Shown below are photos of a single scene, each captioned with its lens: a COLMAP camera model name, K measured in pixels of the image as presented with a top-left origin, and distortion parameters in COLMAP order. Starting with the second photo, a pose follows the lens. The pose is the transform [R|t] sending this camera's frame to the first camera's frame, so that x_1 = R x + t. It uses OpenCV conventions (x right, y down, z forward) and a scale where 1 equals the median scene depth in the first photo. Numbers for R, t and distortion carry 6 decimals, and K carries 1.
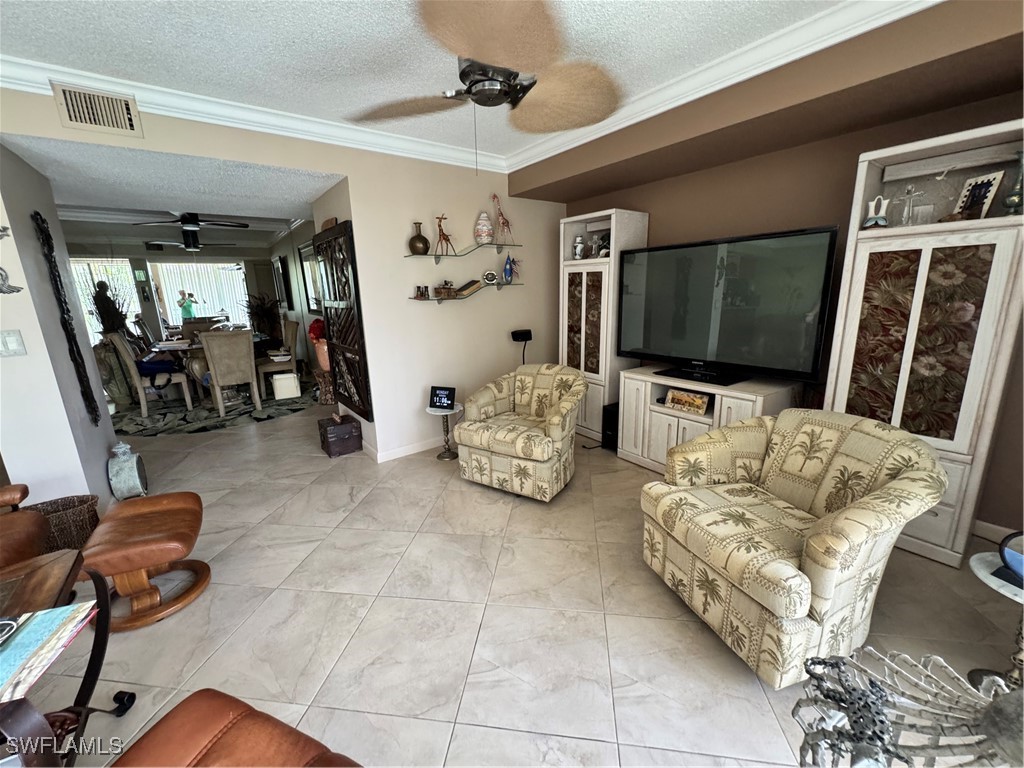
lens RADIAL K [[406.2, 0, 510.2], [0, 406.2, 381.3], [0, 0, 1]] dist [-0.003985, 0.000670]
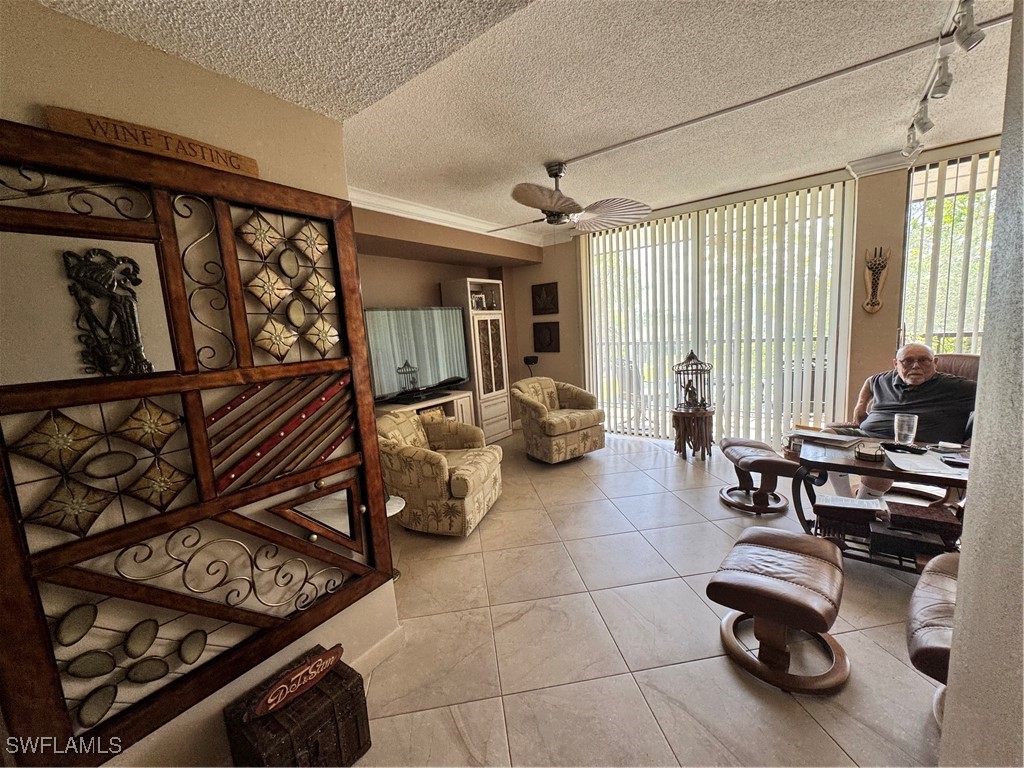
lens RADIAL K [[406.2, 0, 511.1], [0, 406.2, 386.4], [0, 0, 1]] dist [-0.003985, 0.000670]
pose [[-0.266894, -0.082142, 0.960219, -1.392329], [0.295784, 0.941291, 0.162736, -0.271985], [-0.917213, 0.327451, -0.226928, 1.434868]]
